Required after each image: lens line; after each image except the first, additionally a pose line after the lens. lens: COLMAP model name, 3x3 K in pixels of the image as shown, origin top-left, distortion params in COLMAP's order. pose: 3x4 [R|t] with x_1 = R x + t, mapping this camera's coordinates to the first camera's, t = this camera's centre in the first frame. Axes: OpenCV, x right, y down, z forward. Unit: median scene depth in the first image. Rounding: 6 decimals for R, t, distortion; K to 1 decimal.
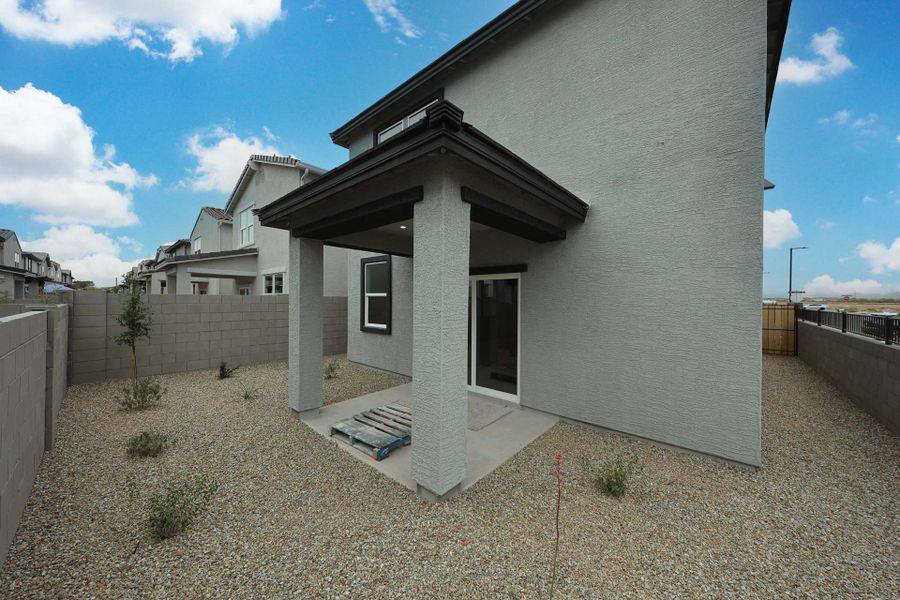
lens RADIAL K [[313.8, 0, 451.5], [0, 313.8, 298.9], [0, 0, 1]] dist [0.000993, 0.000006]
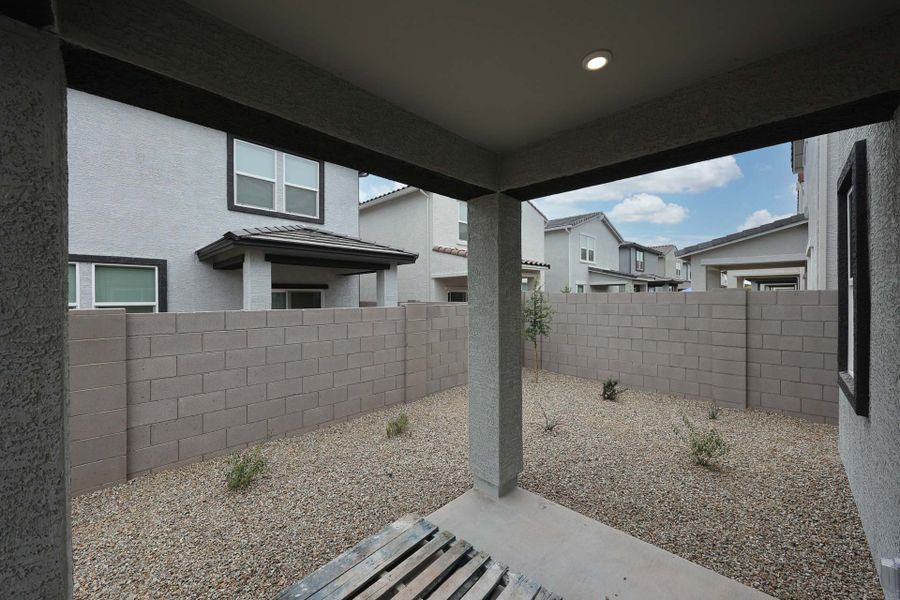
lens RADIAL K [[344.0, 0, 452.1], [0, 344.0, 298.3], [0, 0, 1]] dist [0.001803, 0.000135]
pose [[-0.039182, -0.006821, -0.999209, 0.126575], [0.010371, 0.999920, -0.007233, 0.002585], [0.999178, -0.010646, -0.039108, 0.550029]]
